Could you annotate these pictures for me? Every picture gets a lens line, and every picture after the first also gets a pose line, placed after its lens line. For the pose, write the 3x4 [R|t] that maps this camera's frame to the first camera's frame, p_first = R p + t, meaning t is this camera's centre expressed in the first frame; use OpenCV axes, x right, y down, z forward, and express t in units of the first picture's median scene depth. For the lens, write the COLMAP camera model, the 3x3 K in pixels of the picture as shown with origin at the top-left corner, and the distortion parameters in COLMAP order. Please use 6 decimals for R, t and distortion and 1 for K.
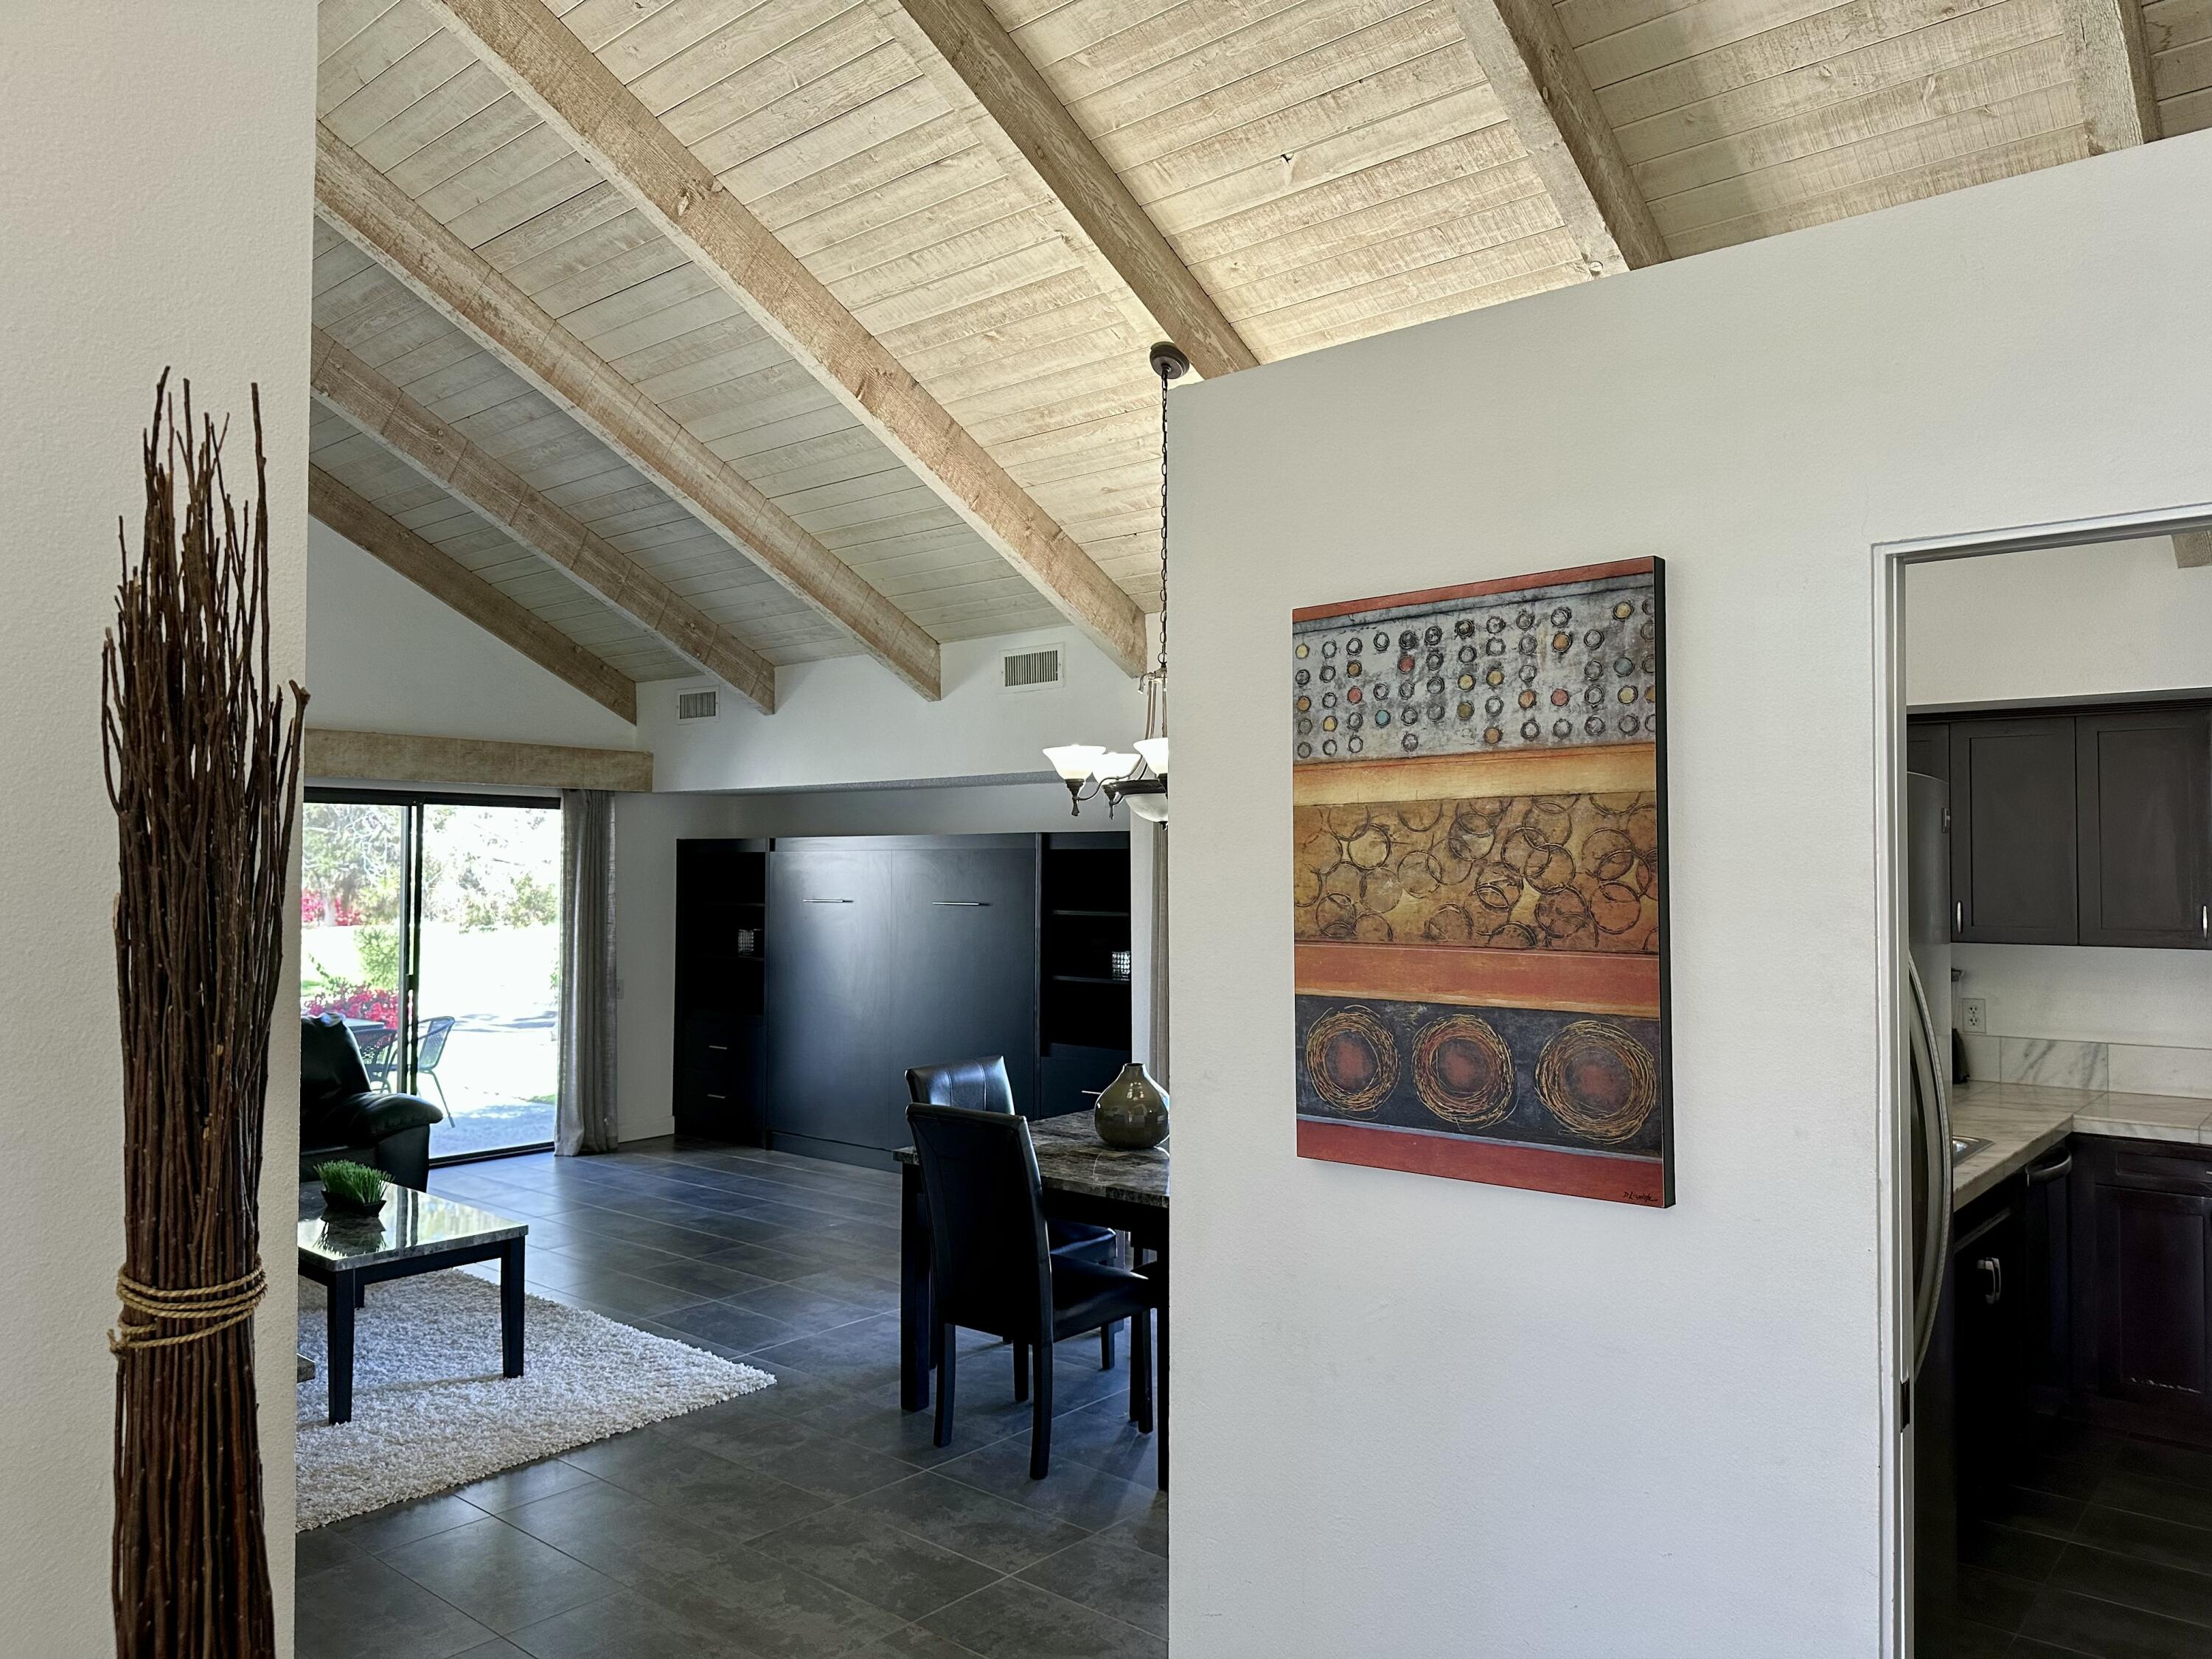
lens RADIAL K [[1545.0, 0, 1110.8], [0, 1545.0, 833.9], [0, 0, 1]] dist [0.127122, -0.240691]
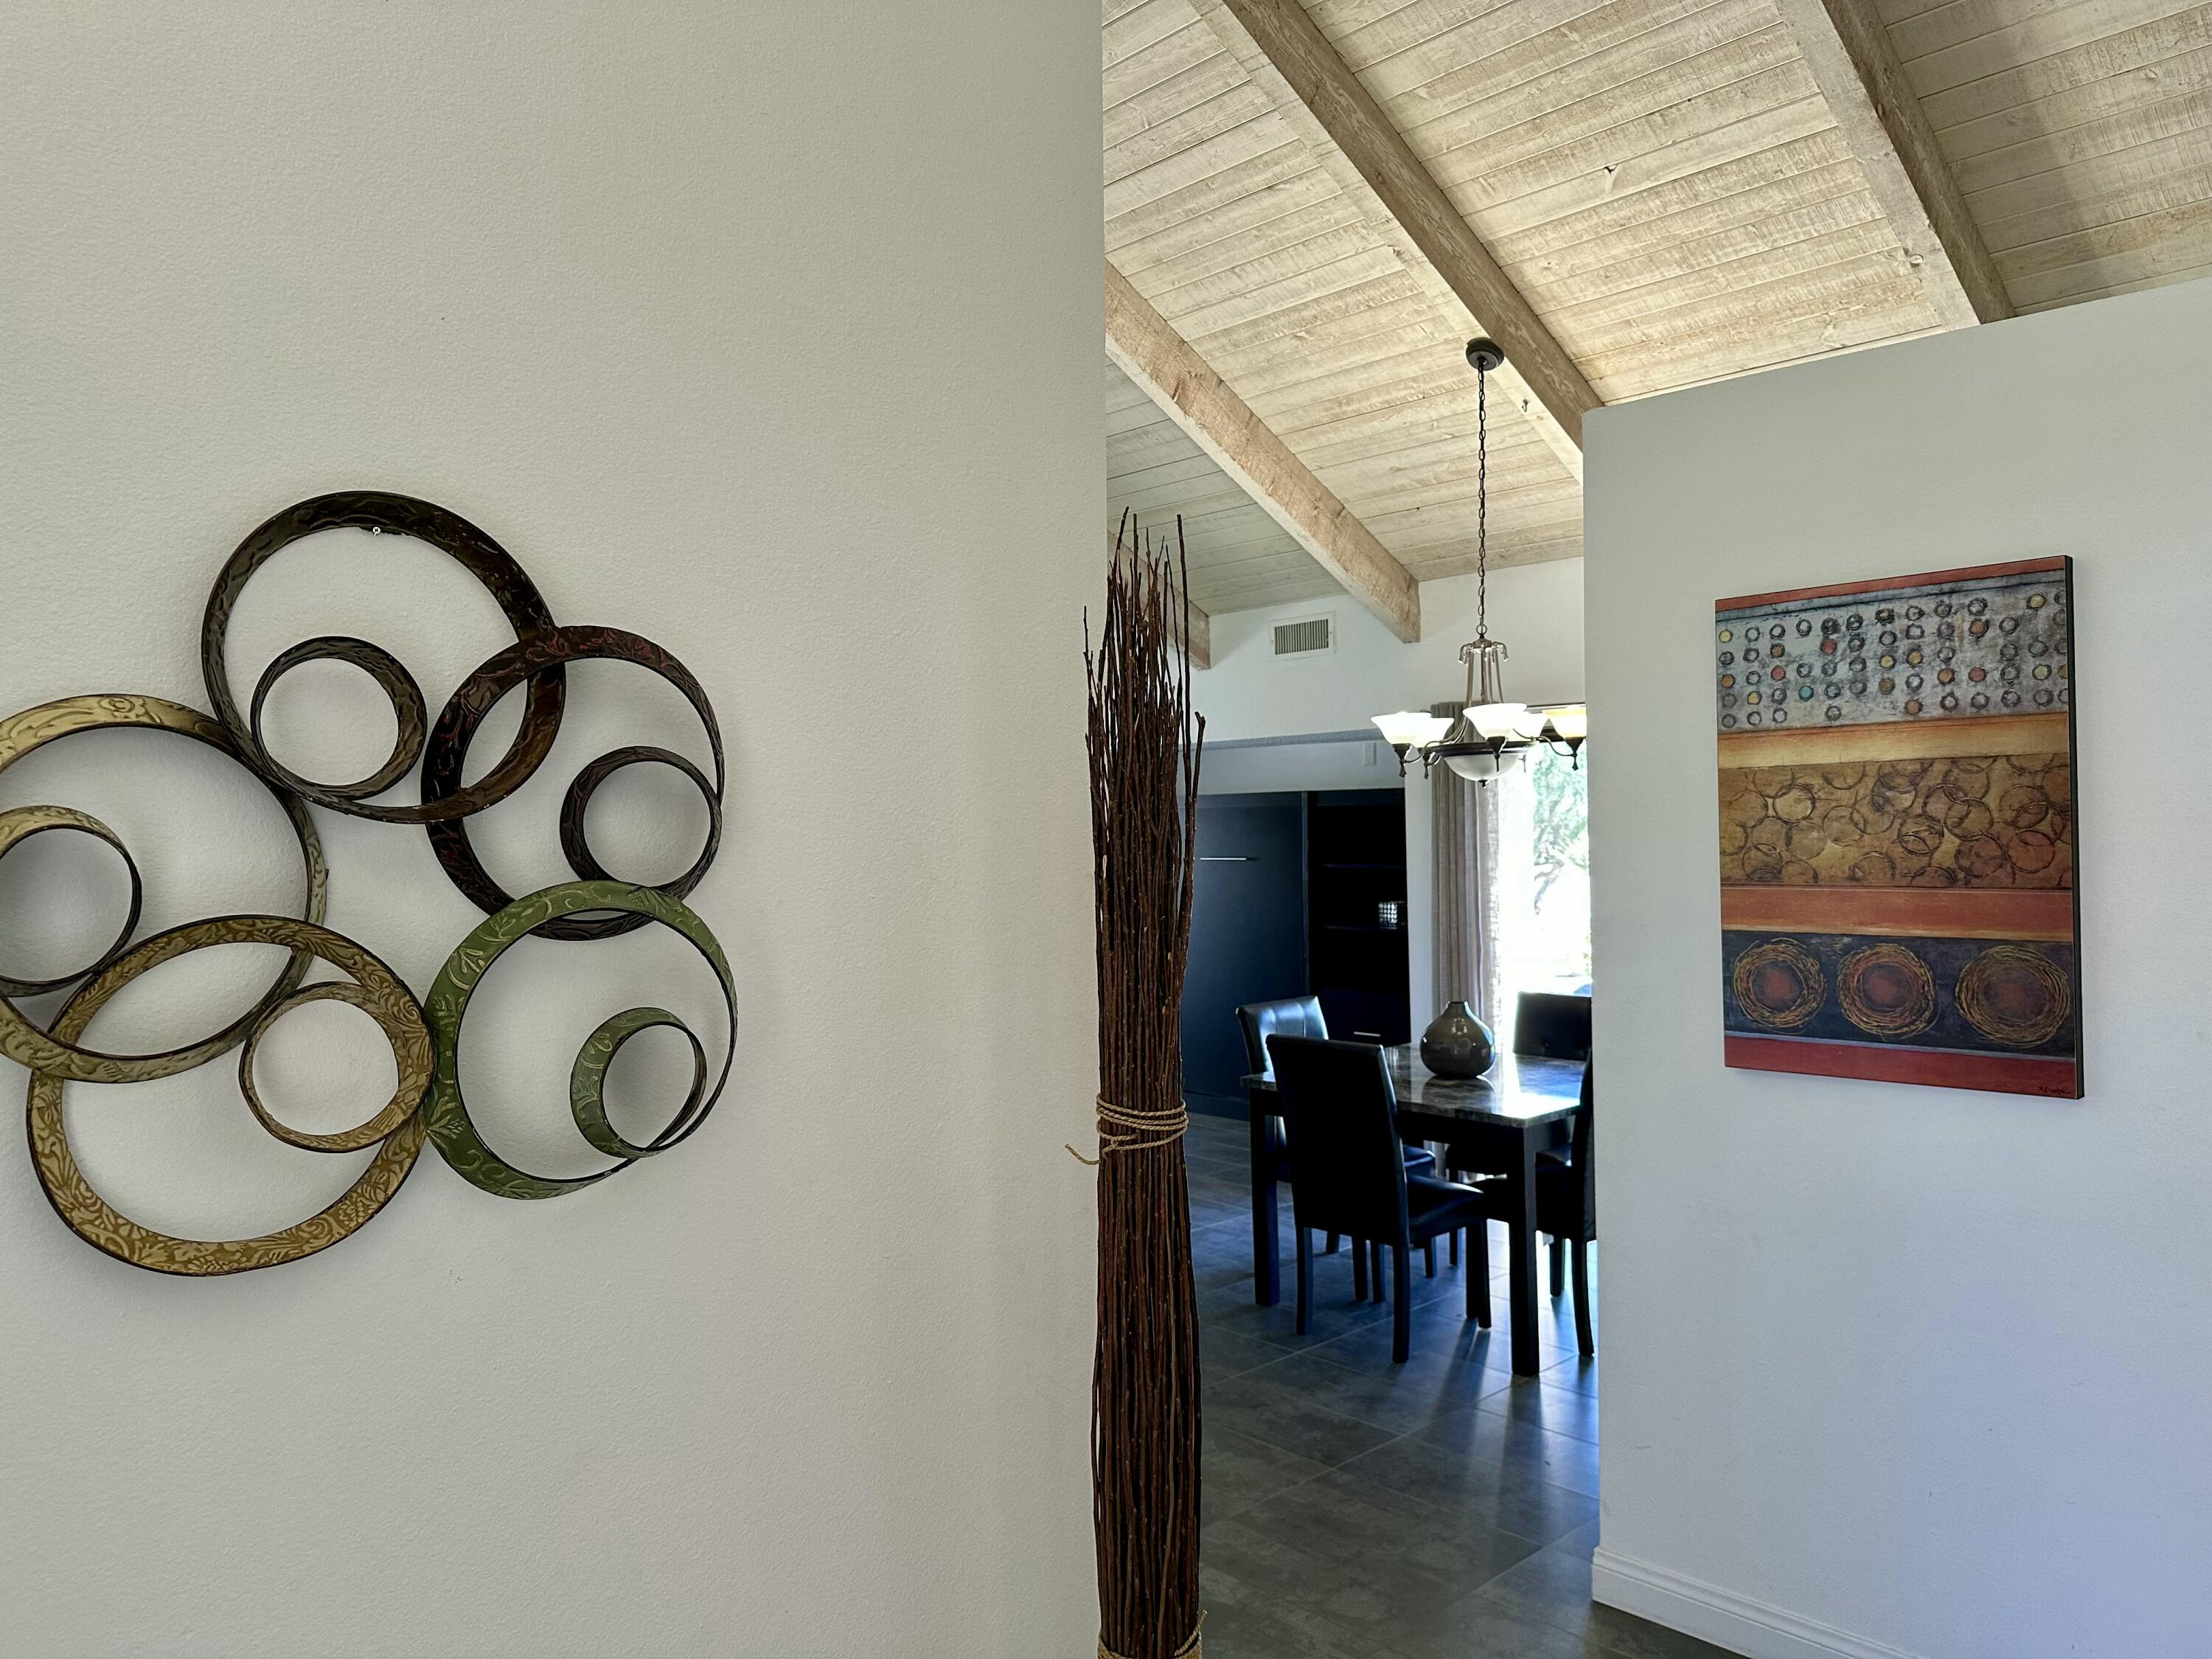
lens RADIAL K [[1555.7, 0, 1106.6], [0, 1555.7, 838.1], [0, 0, 1]] dist [0.046153, -0.063110]
pose [[0.994608, -0.017669, -0.102193, -0.118504], [0.020958, 0.999293, 0.031203, -0.006841], [0.101569, -0.033176, 0.994275, -0.120361]]
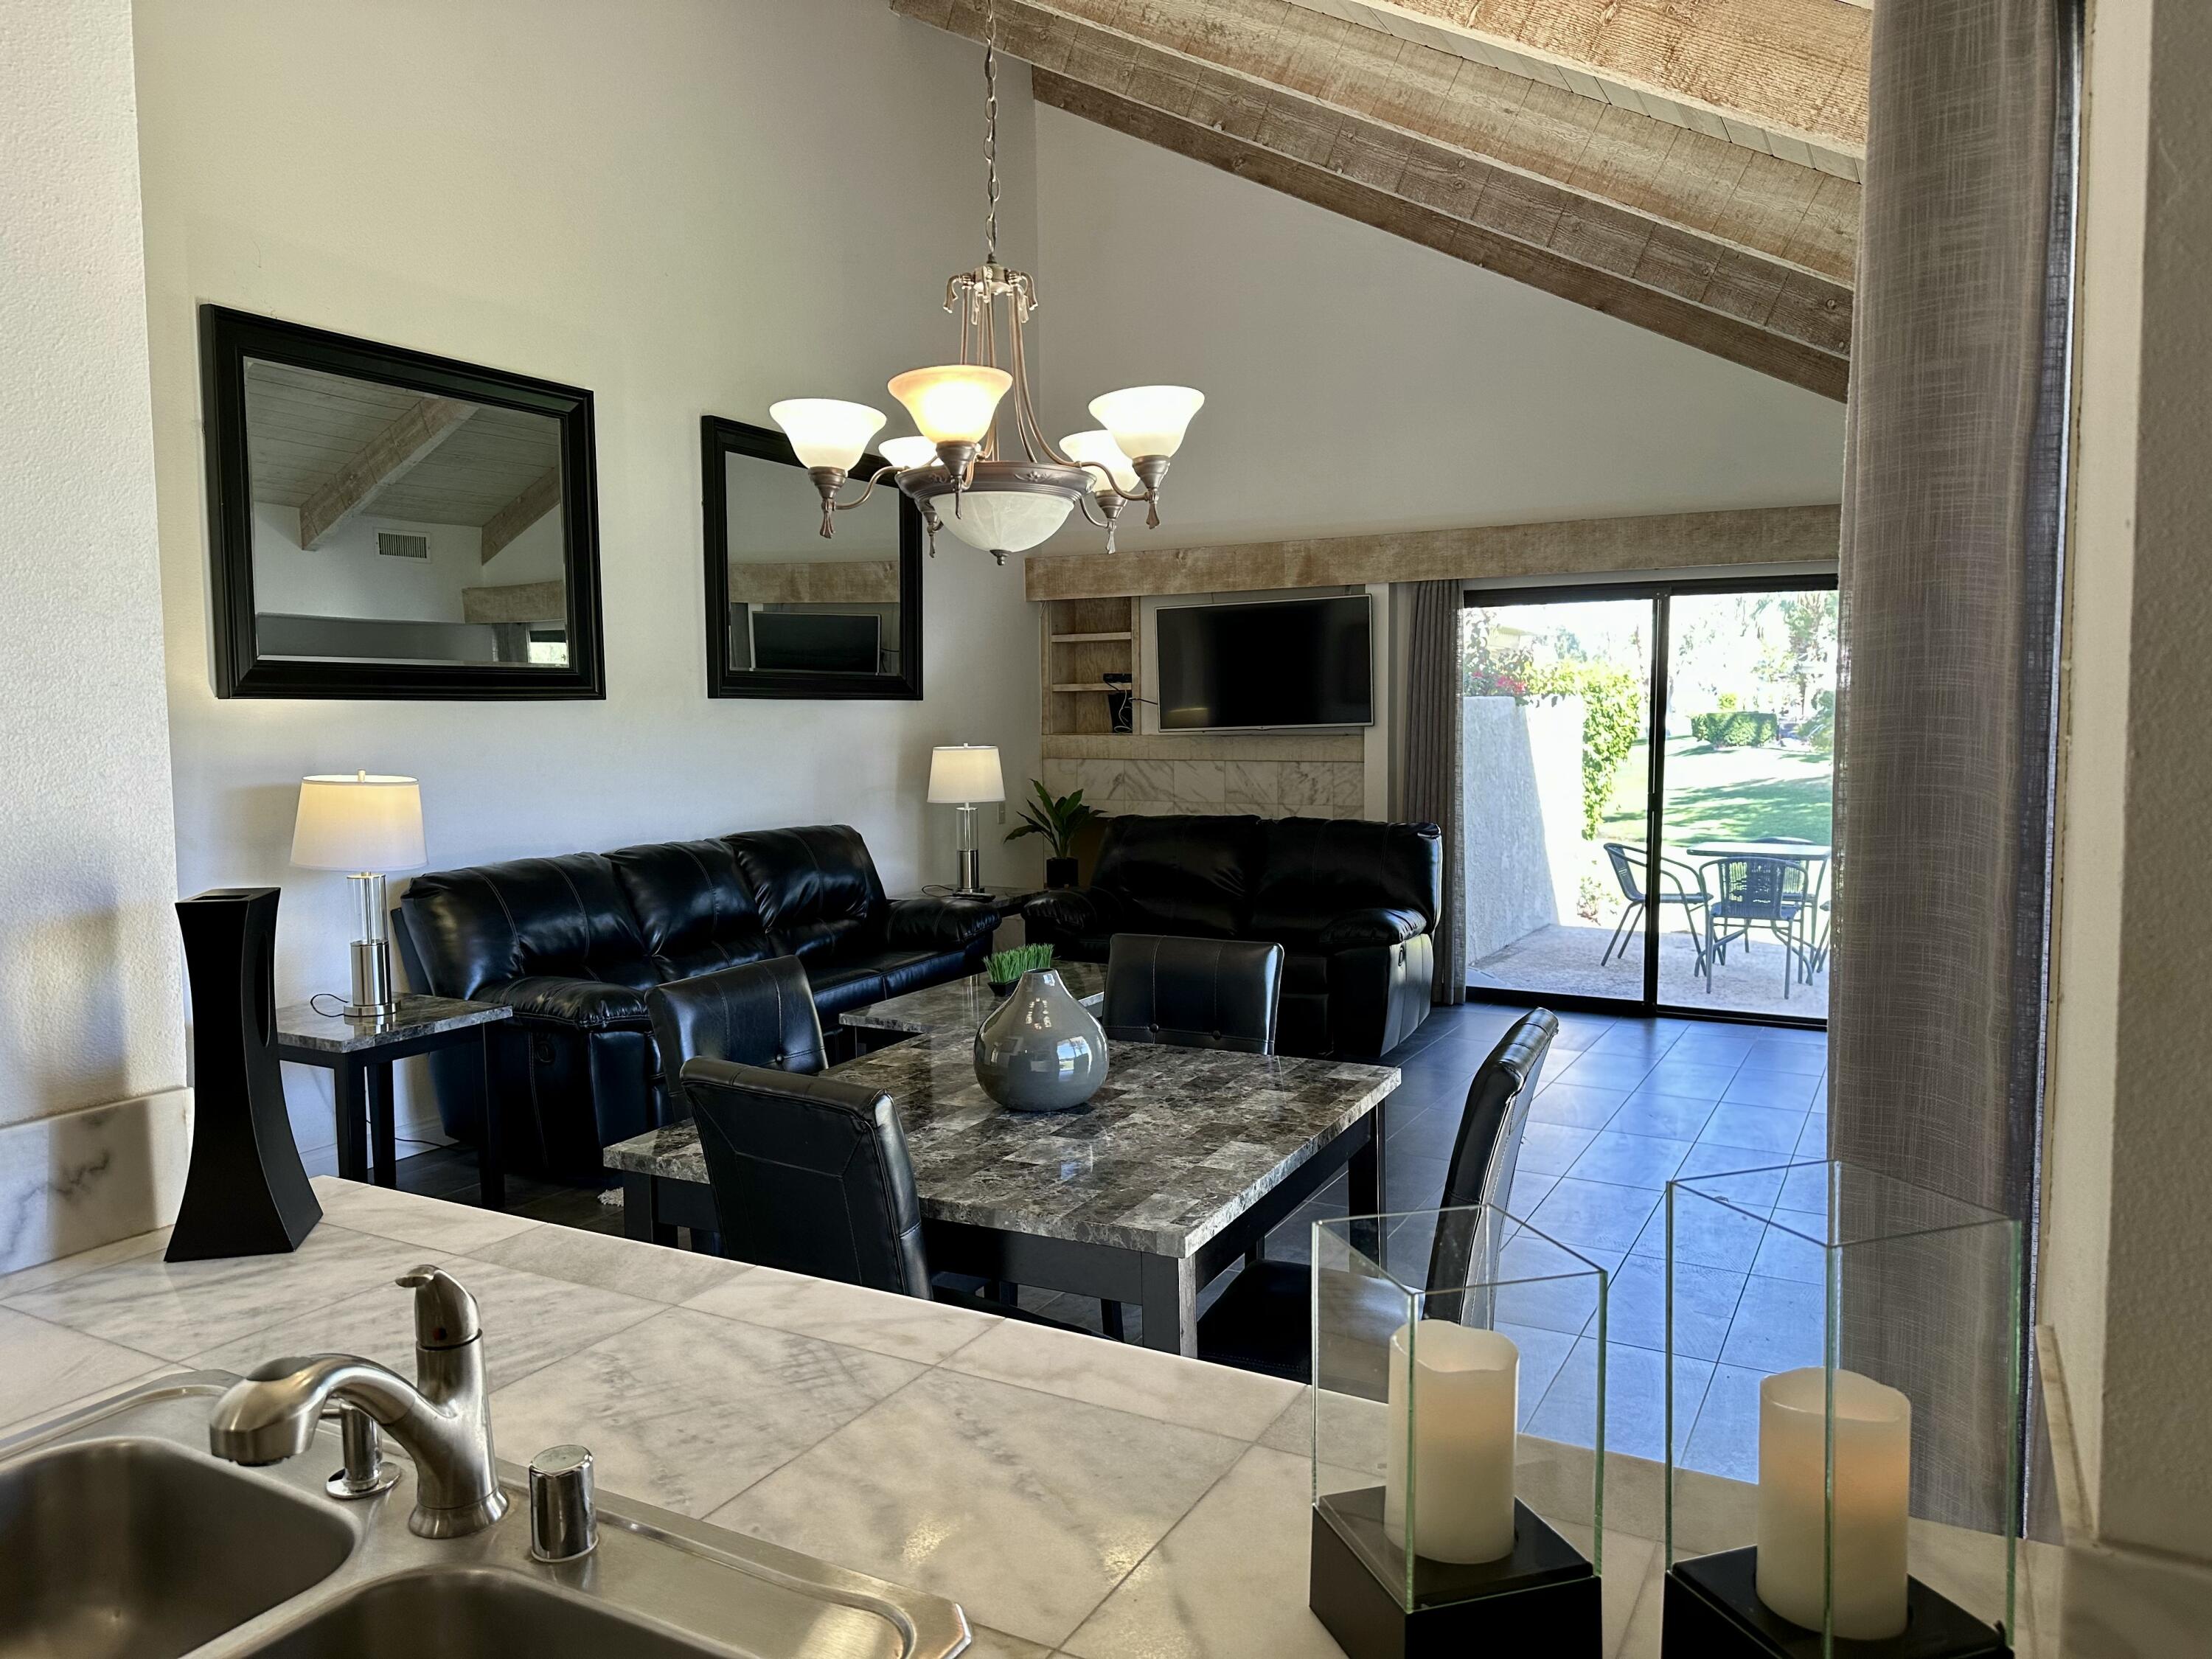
lens RADIAL K [[1524.4, 0, 1106.0], [0, 1524.4, 829.5], [0, 0, 1]] dist [0.172029, -0.339487]
pose [[0.203588, 0.076089, -0.976095, 0.604722], [0.034354, 0.995806, 0.084791, 0.046075], [0.978454, -0.050795, 0.200121, 0.934032]]
